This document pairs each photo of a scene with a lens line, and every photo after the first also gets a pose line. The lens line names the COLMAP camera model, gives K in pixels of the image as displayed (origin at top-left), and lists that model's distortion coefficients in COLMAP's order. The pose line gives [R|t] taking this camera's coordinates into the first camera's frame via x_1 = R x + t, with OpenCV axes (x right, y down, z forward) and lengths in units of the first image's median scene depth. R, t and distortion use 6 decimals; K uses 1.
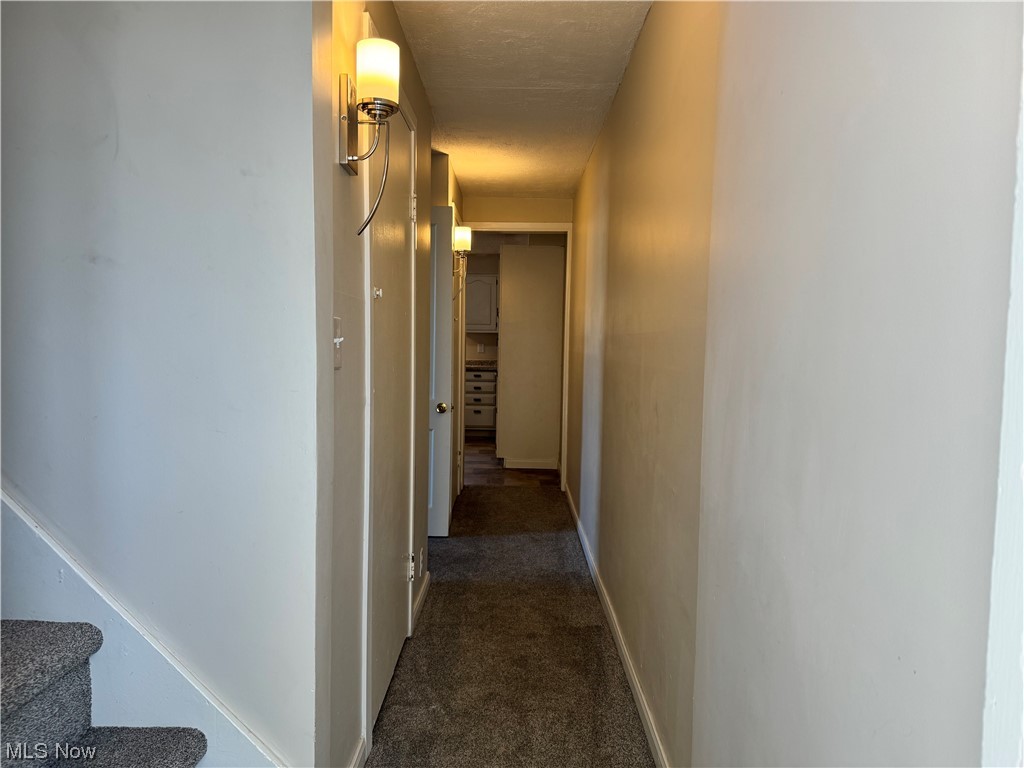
lens RADIAL K [[722.0, 0, 513.6], [0, 722.0, 385.8], [0, 0, 1]] dist [0.073531, -0.109574]
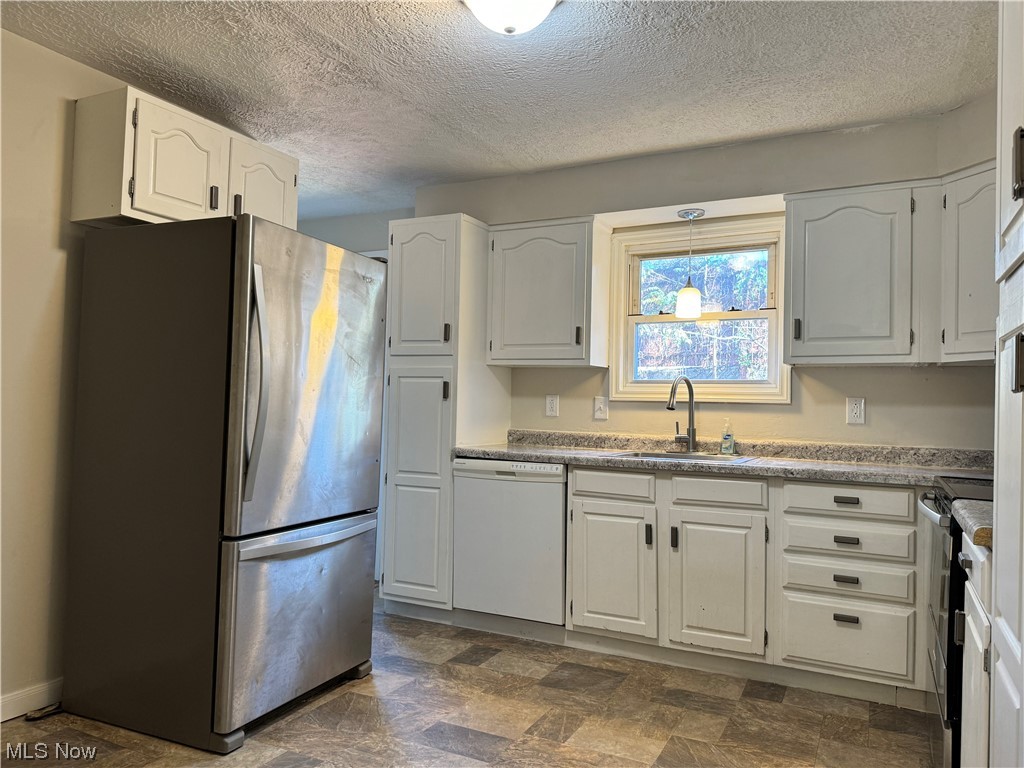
lens RADIAL K [[722.0, 0, 513.6], [0, 722.0, 385.8], [0, 0, 1]] dist [0.073531, -0.109574]
pose [[0.895493, -0.005333, -0.445043, -0.038530], [-0.036944, 0.995587, -0.086266, -0.030044], [0.443539, 0.093692, 0.891344, 0.655480]]
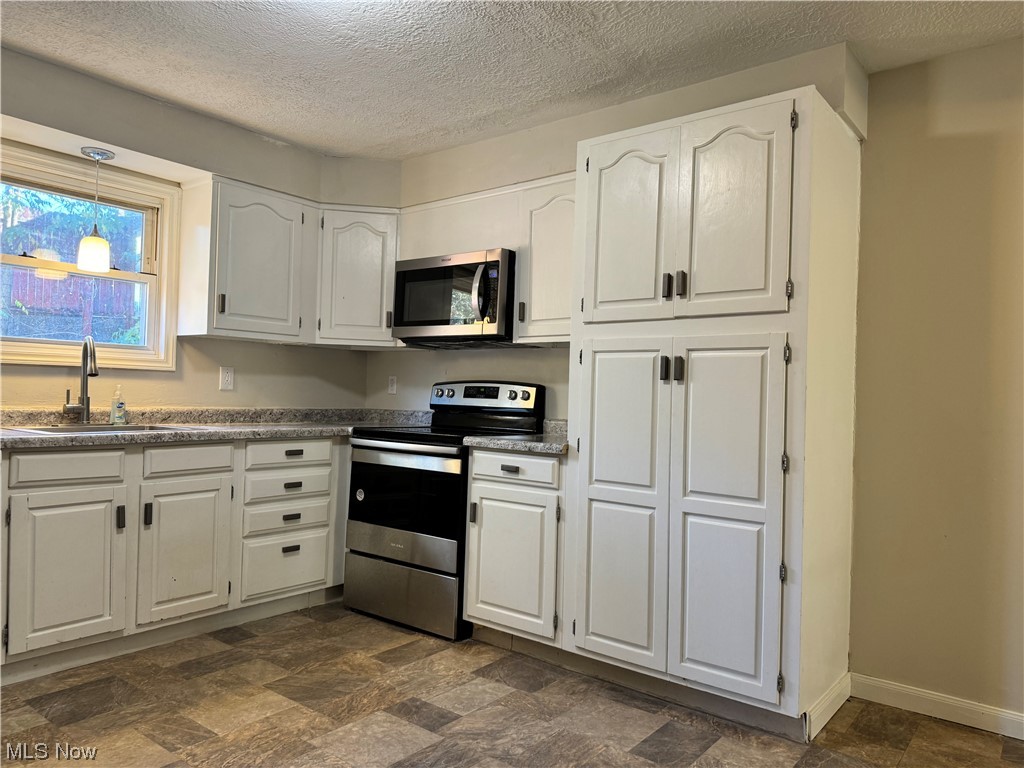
lens RADIAL K [[722.0, 0, 513.6], [0, 722.0, 385.8], [0, 0, 1]] dist [0.073531, -0.109574]
pose [[0.612448, 0.012706, 0.790409, -0.278783], [0.028329, 0.998876, -0.038007, -0.030857], [-0.790003, 0.045669, 0.611400, 0.675437]]
